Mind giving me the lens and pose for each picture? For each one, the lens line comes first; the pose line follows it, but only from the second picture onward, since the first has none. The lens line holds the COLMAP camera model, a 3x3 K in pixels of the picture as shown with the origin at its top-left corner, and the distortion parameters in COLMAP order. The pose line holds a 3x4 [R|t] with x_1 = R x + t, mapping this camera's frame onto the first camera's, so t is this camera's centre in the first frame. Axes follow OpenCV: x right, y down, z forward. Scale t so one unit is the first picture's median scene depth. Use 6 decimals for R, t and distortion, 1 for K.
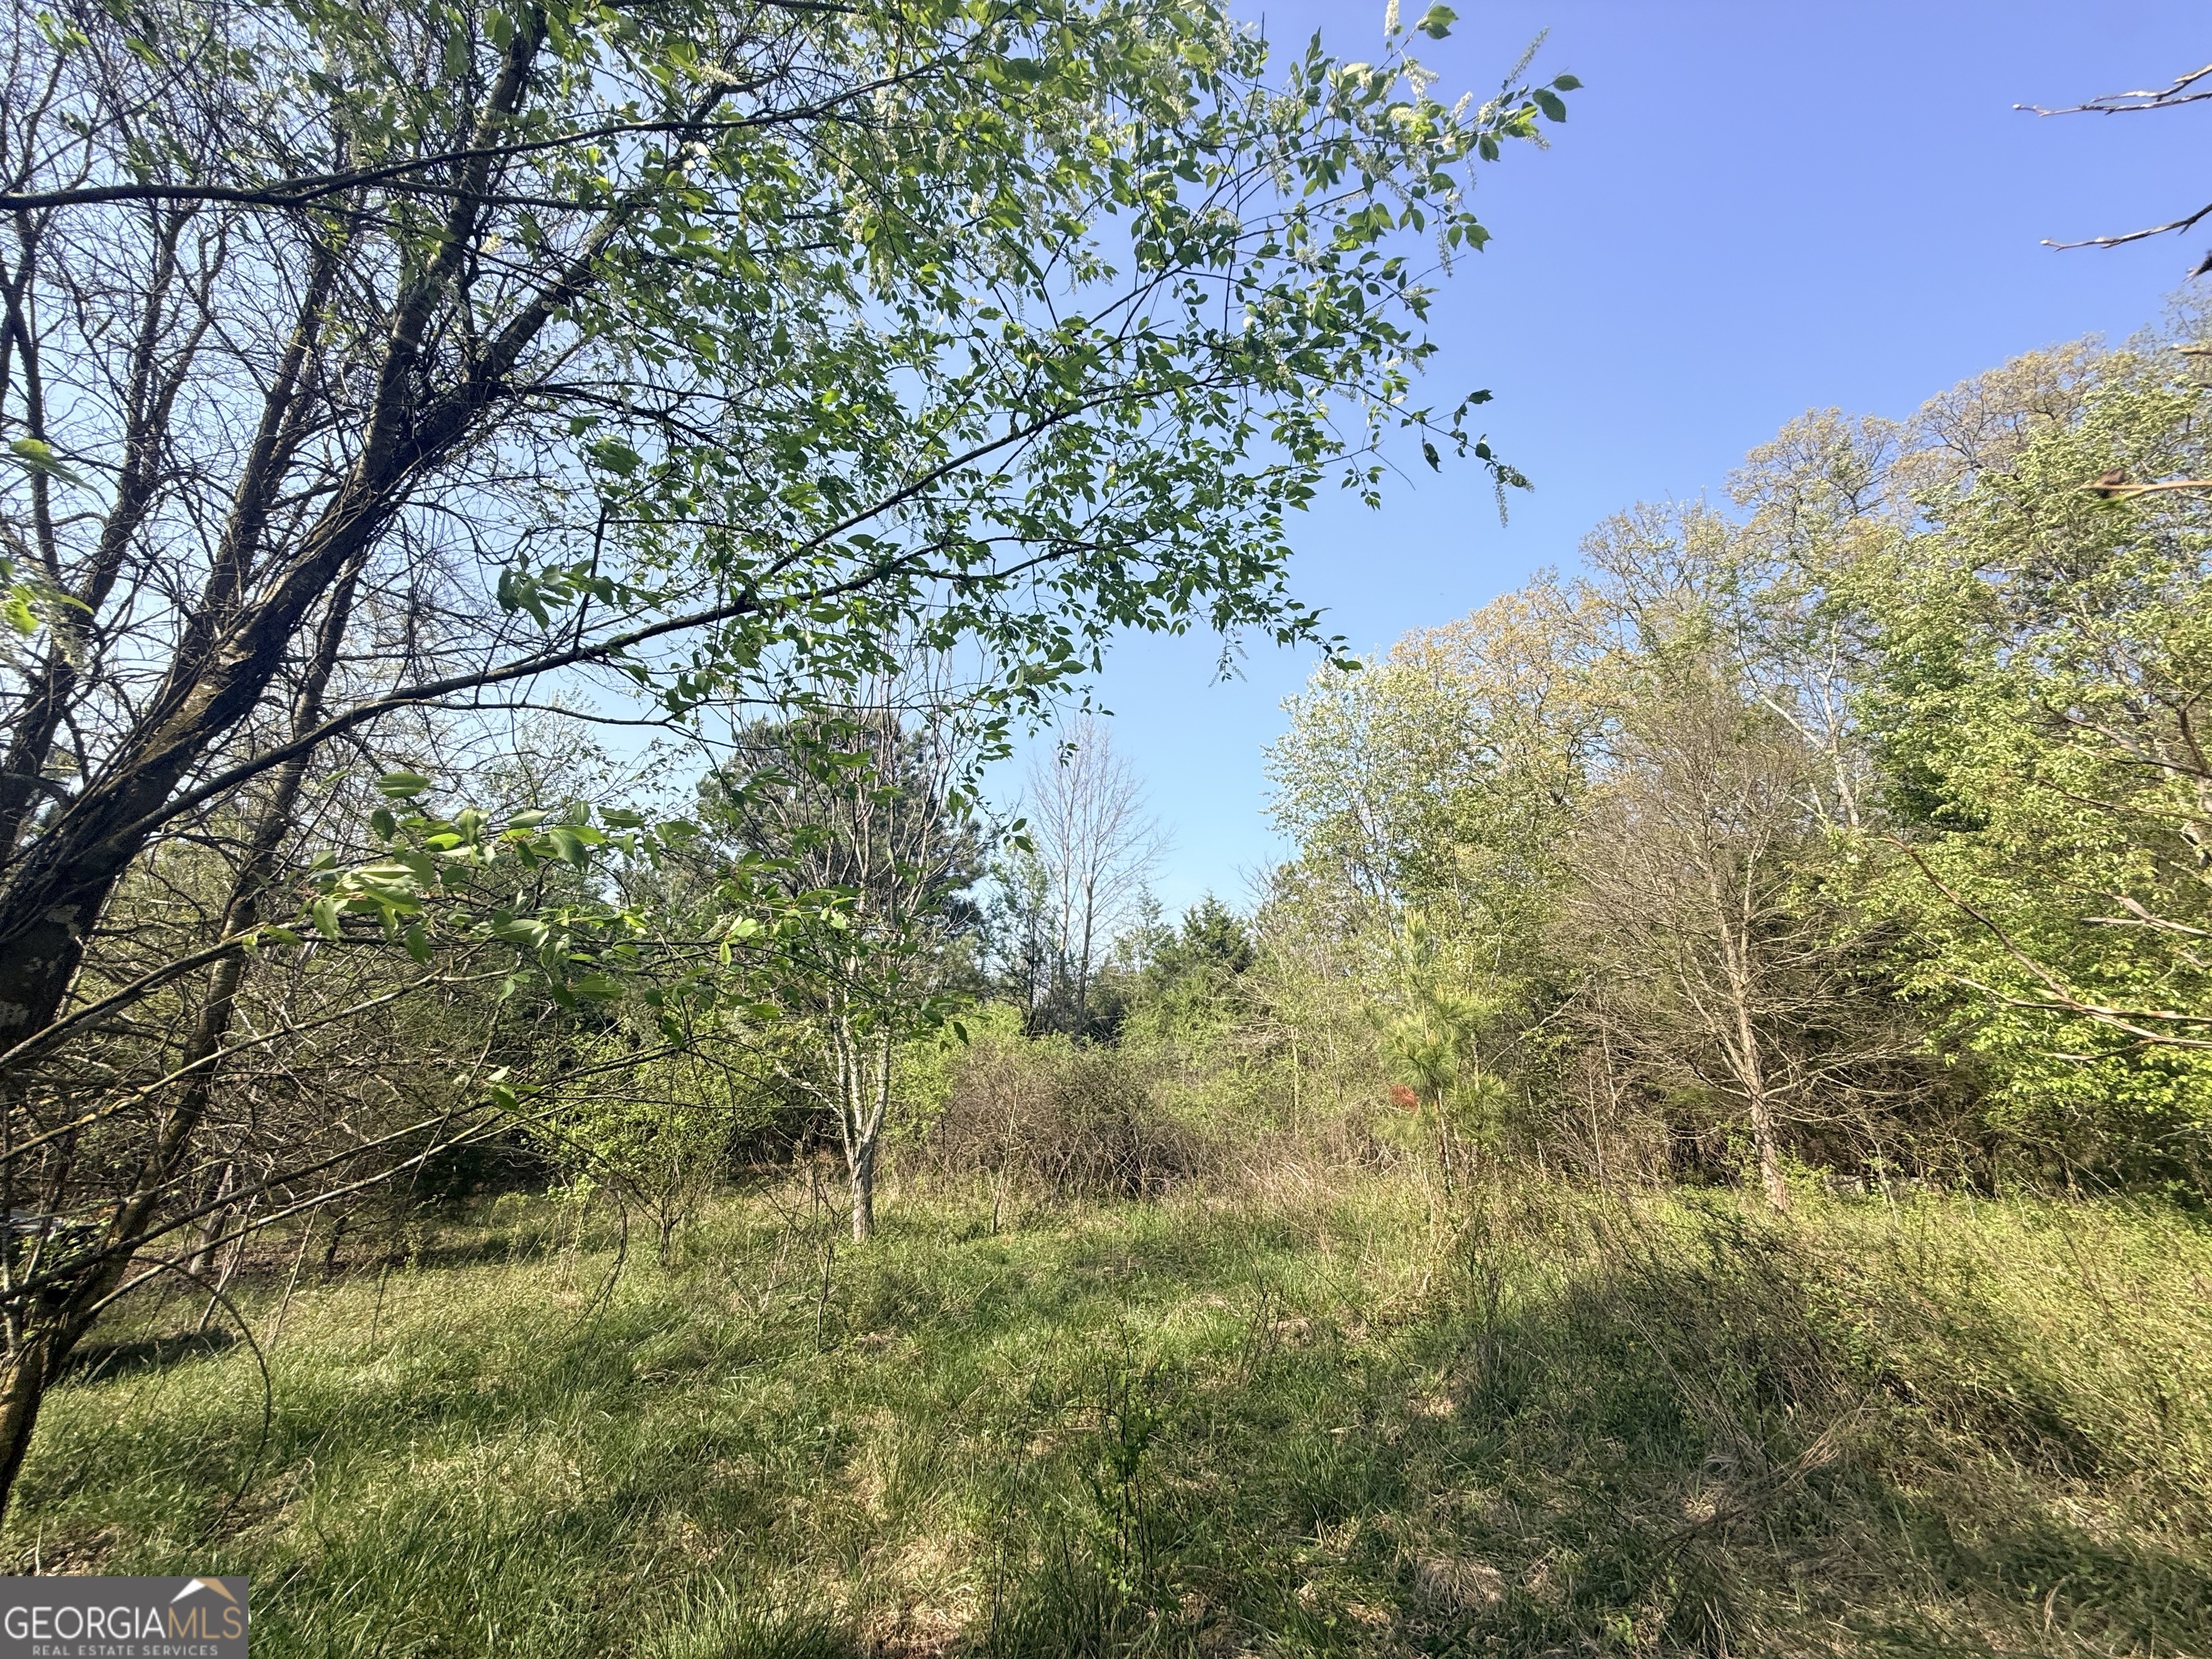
lens RADIAL K [[927.9, 0, 1106.0], [0, 927.9, 829.5], [0, 0, 1]] dist [0.009111, 0.000569]
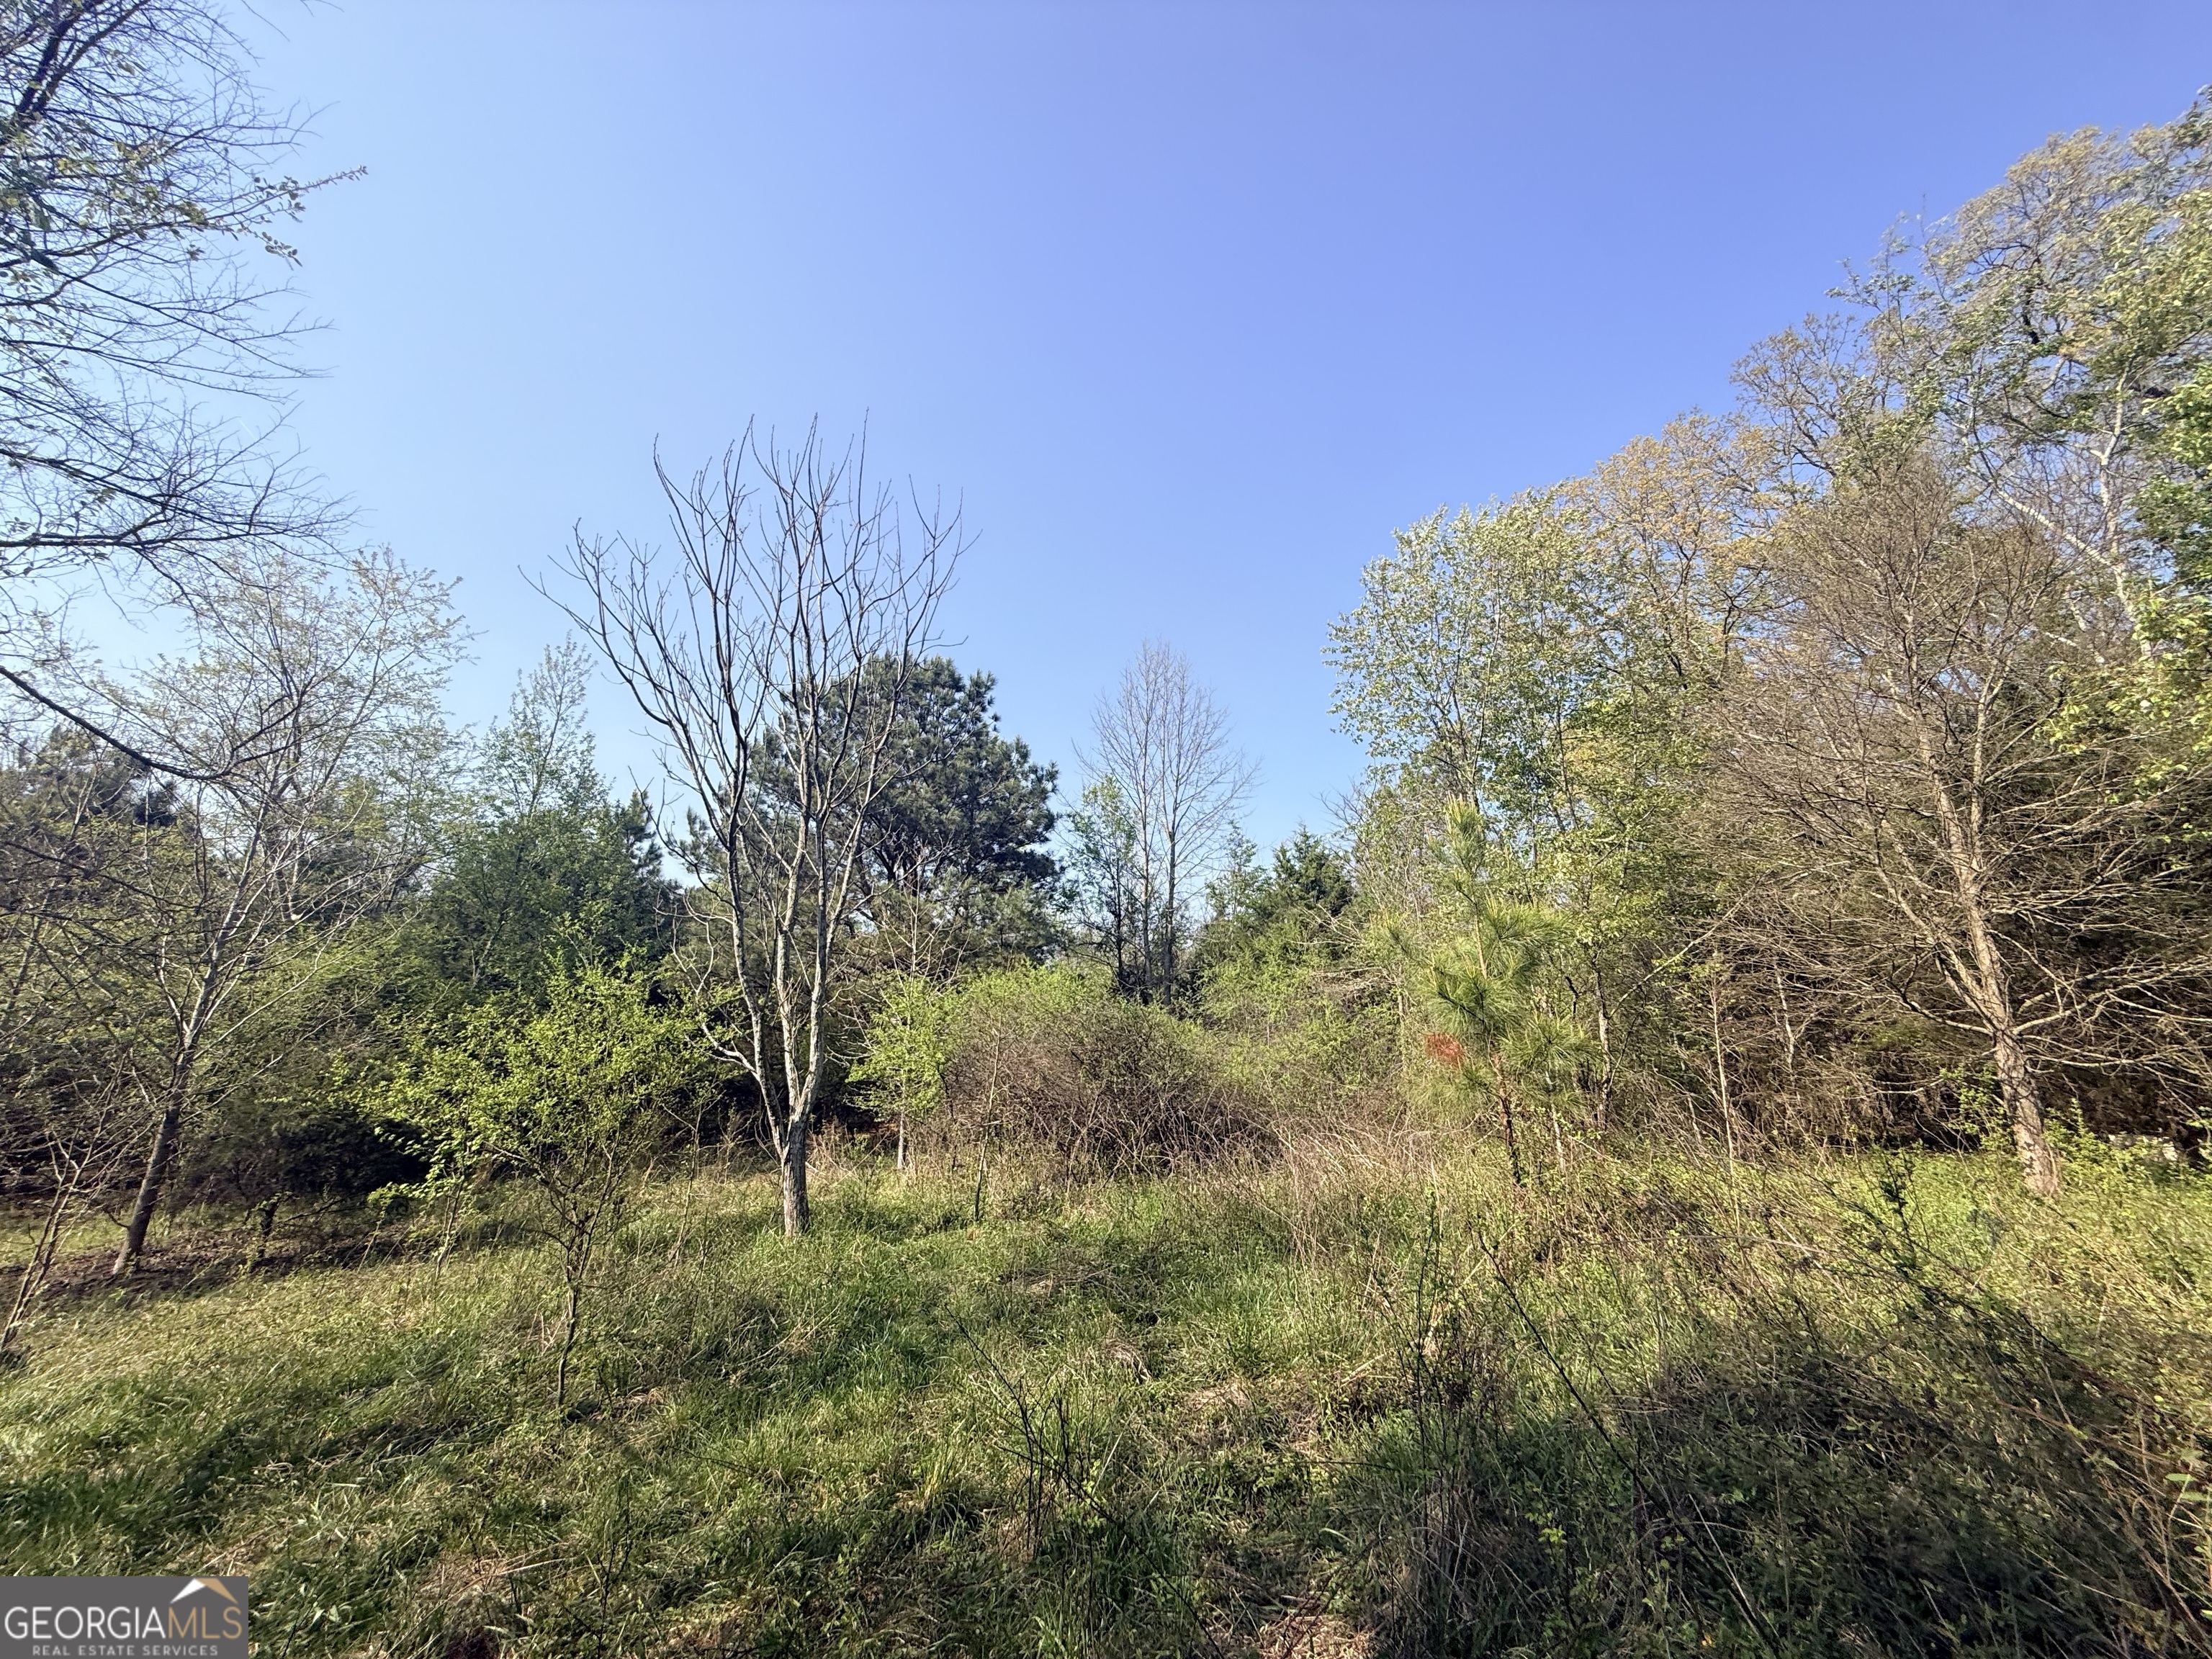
lens RADIAL K [[927.9, 0, 1106.0], [0, 927.9, 829.5], [0, 0, 1]] dist [0.009111, 0.000569]
pose [[0.987027, -0.063101, -0.147633, 0.124987], [0.068955, 0.997010, 0.034867, 0.054437], [0.144992, -0.044595, 0.988427, 0.183528]]
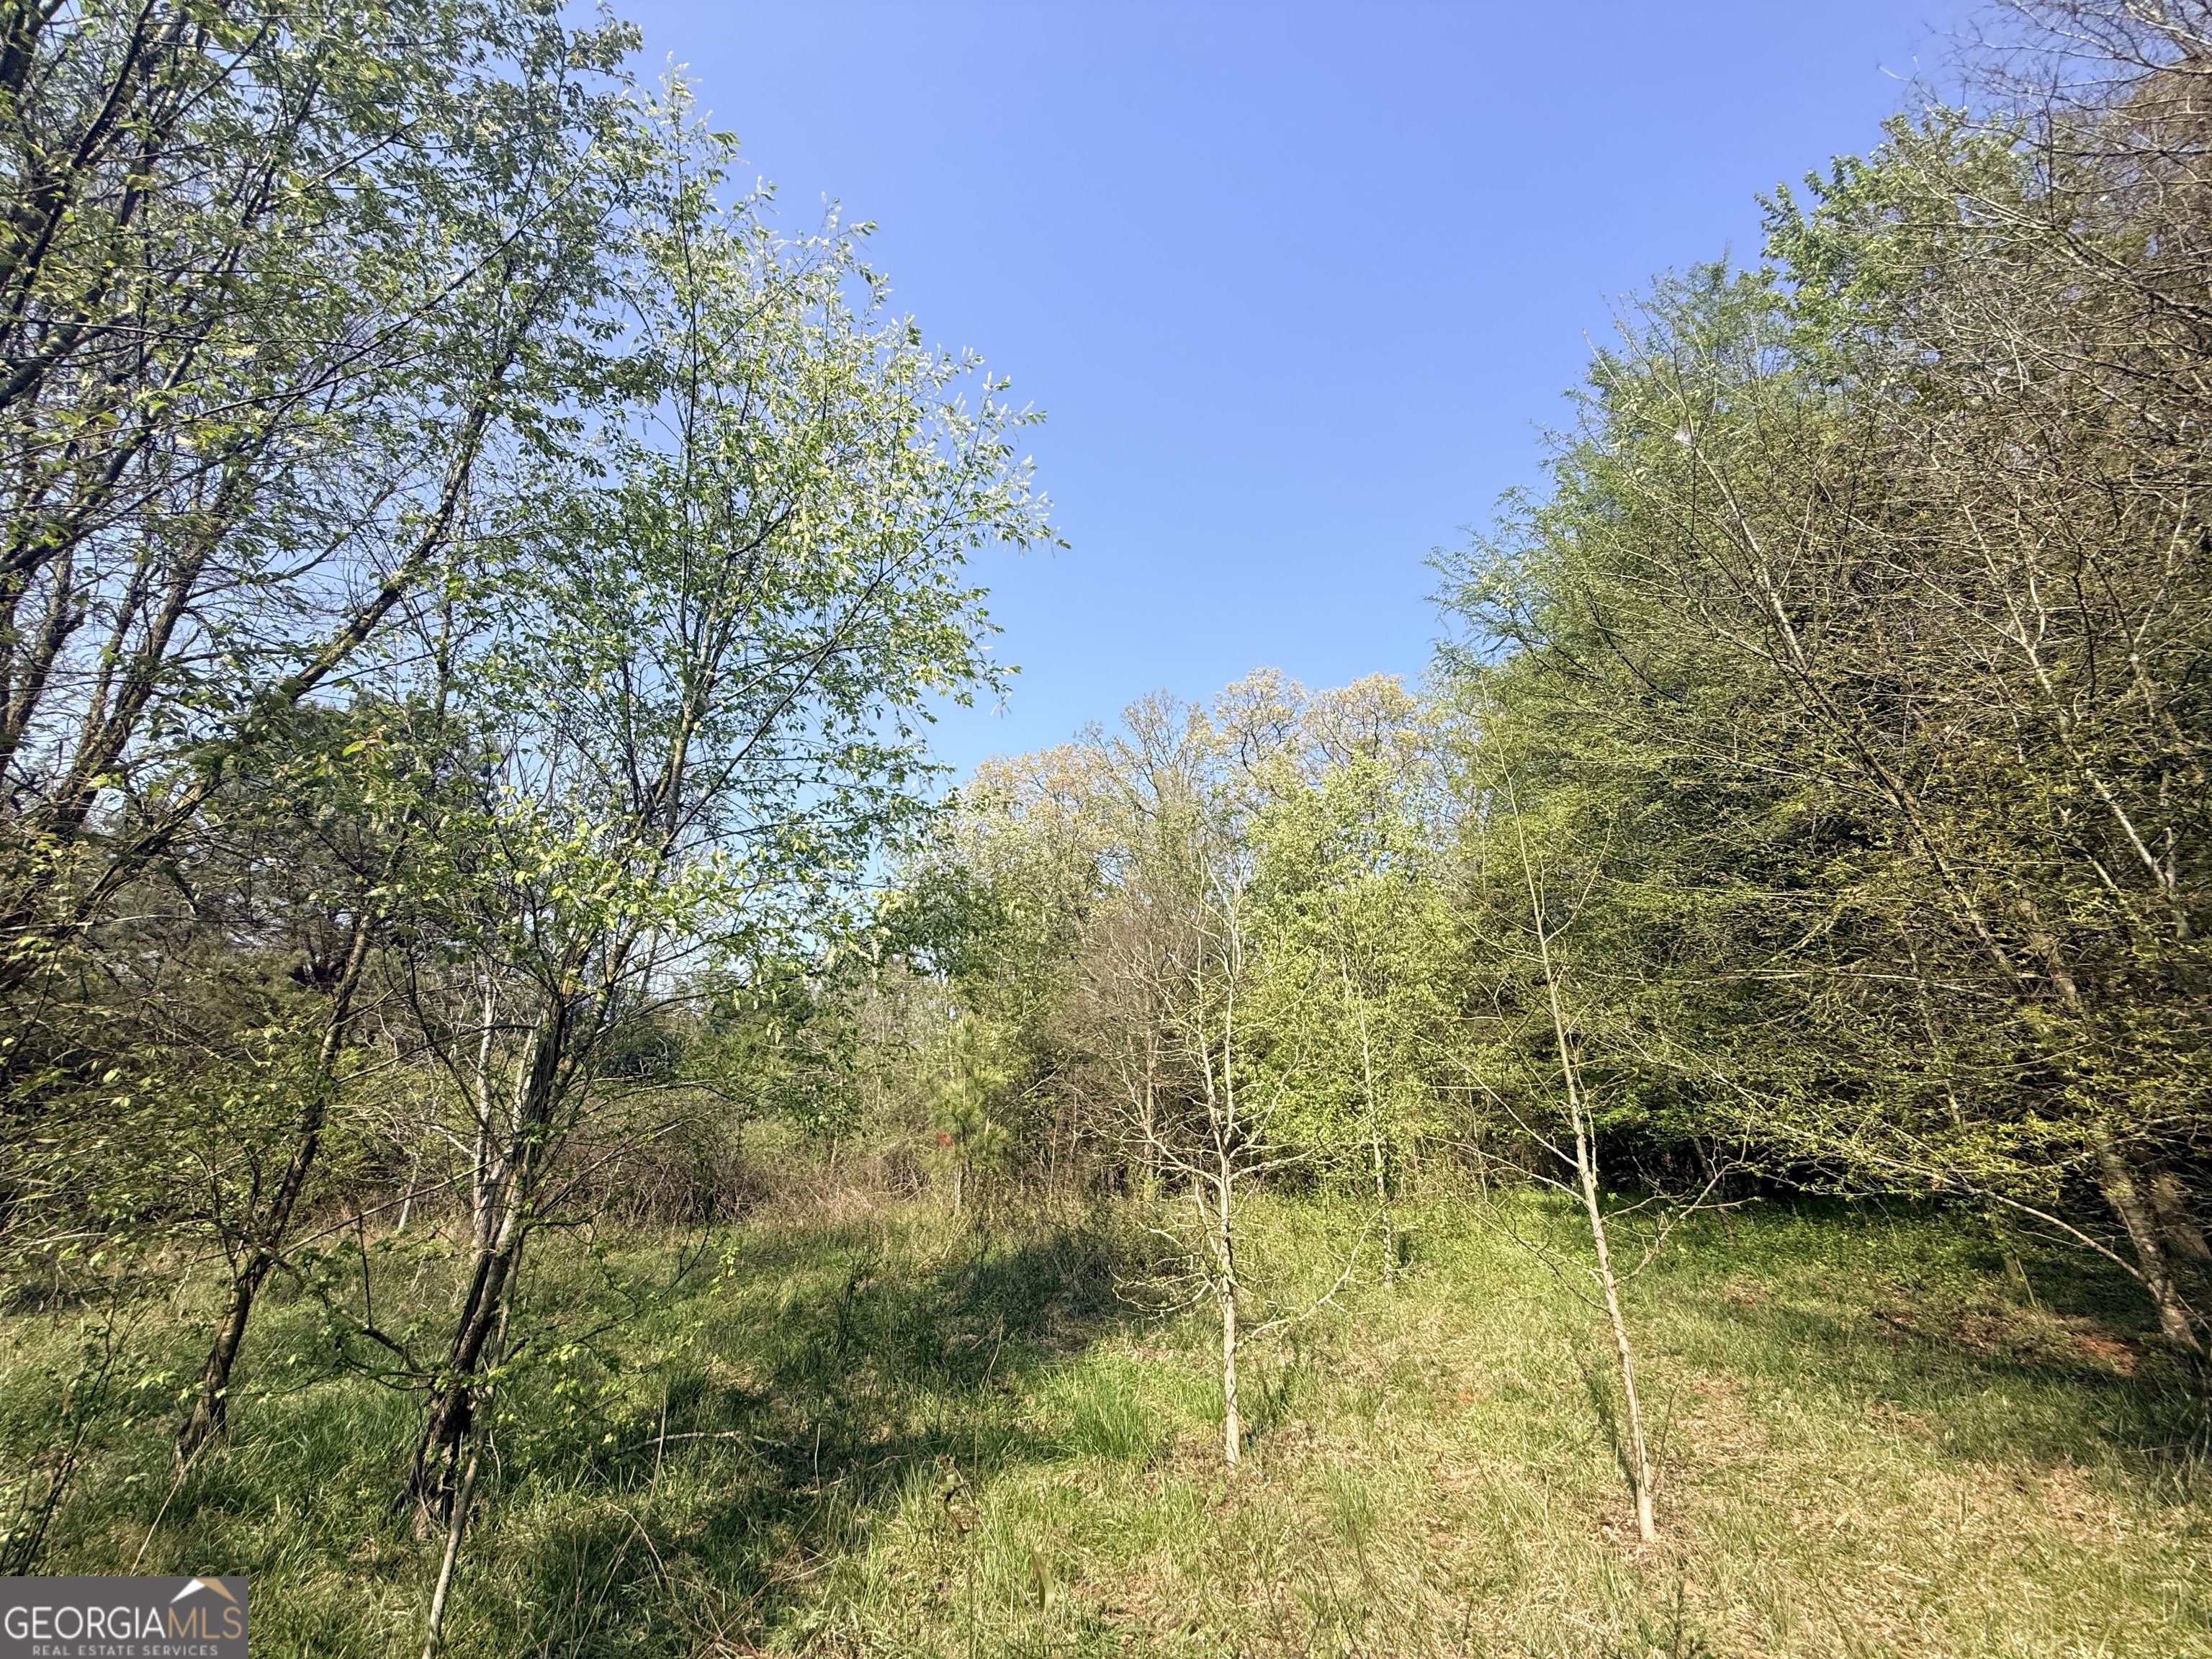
lens RADIAL K [[927.9, 0, 1106.0], [0, 927.9, 829.5], [0, 0, 1]] dist [0.009111, 0.000569]
pose [[0.885316, 0.149038, 0.440457, -0.140764], [-0.131214, 0.988819, -0.070848, -0.102758], [-0.446092, 0.004928, 0.894974, -0.354323]]
